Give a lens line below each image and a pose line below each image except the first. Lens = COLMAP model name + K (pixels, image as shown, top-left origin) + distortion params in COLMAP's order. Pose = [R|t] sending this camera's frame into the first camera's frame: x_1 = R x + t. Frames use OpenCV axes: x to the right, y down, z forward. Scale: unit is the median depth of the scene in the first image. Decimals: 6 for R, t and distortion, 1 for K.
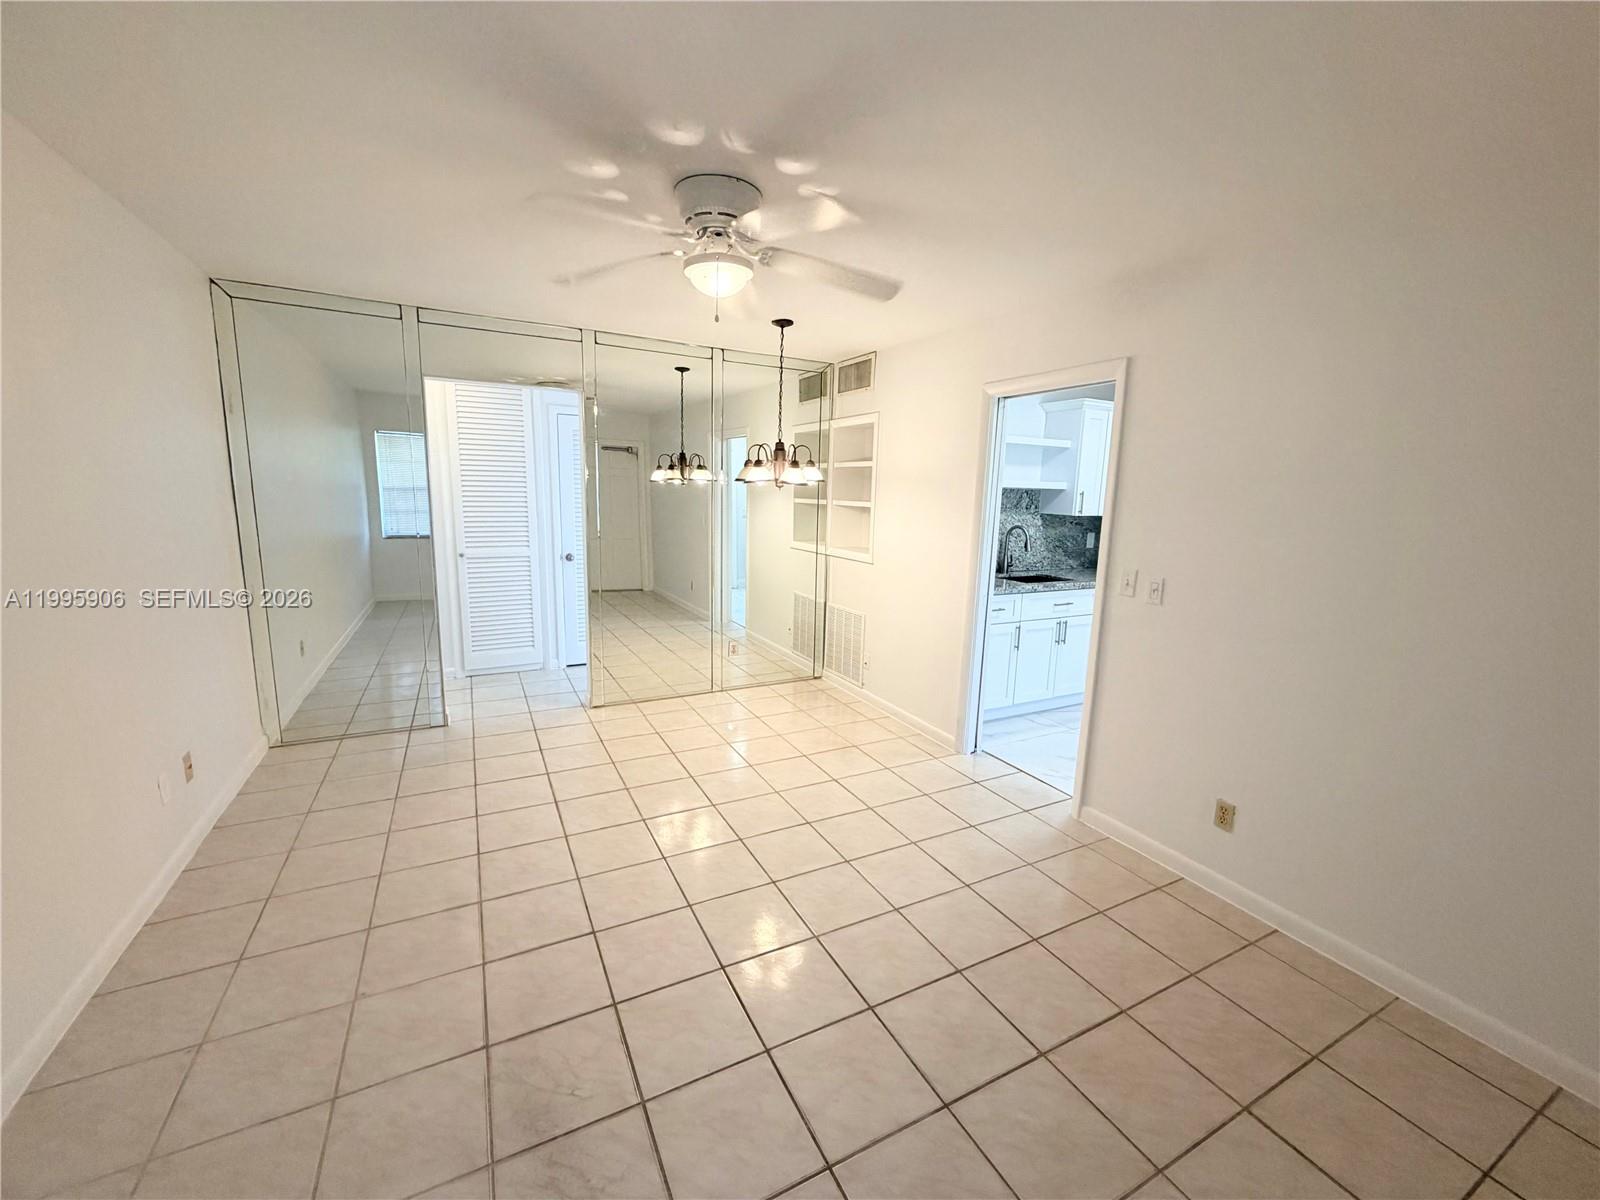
lens RADIAL K [[640.1, 0, 796.0], [0, 640.1, 596.9], [0, 0, 1]] dist [-0.001622, -0.000074]
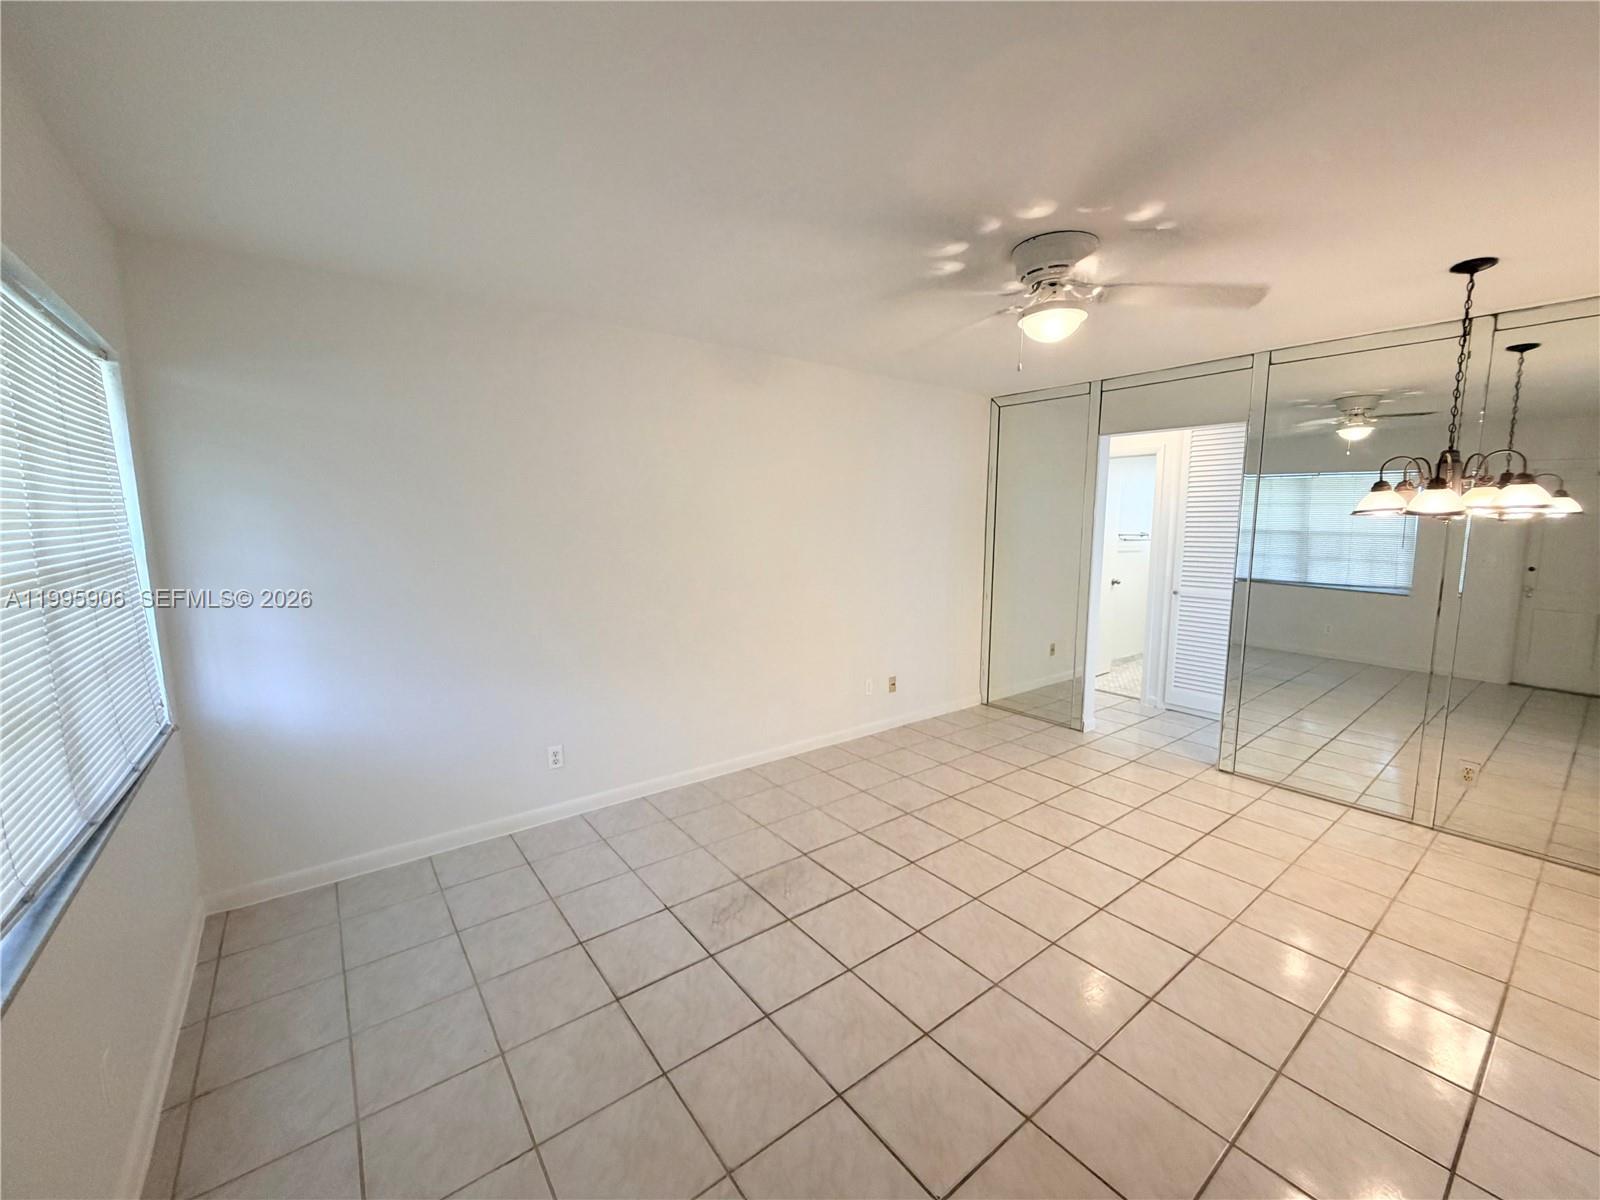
lens RADIAL K [[640.1, 0, 796.0], [0, 640.1, 596.9], [0, 0, 1]] dist [-0.001622, -0.000074]
pose [[0.169874, 0.092089, -0.981154, 0.495038], [-0.164543, 0.984298, 0.063896, -0.028446], [0.971632, 0.150588, 0.182359, 0.257892]]
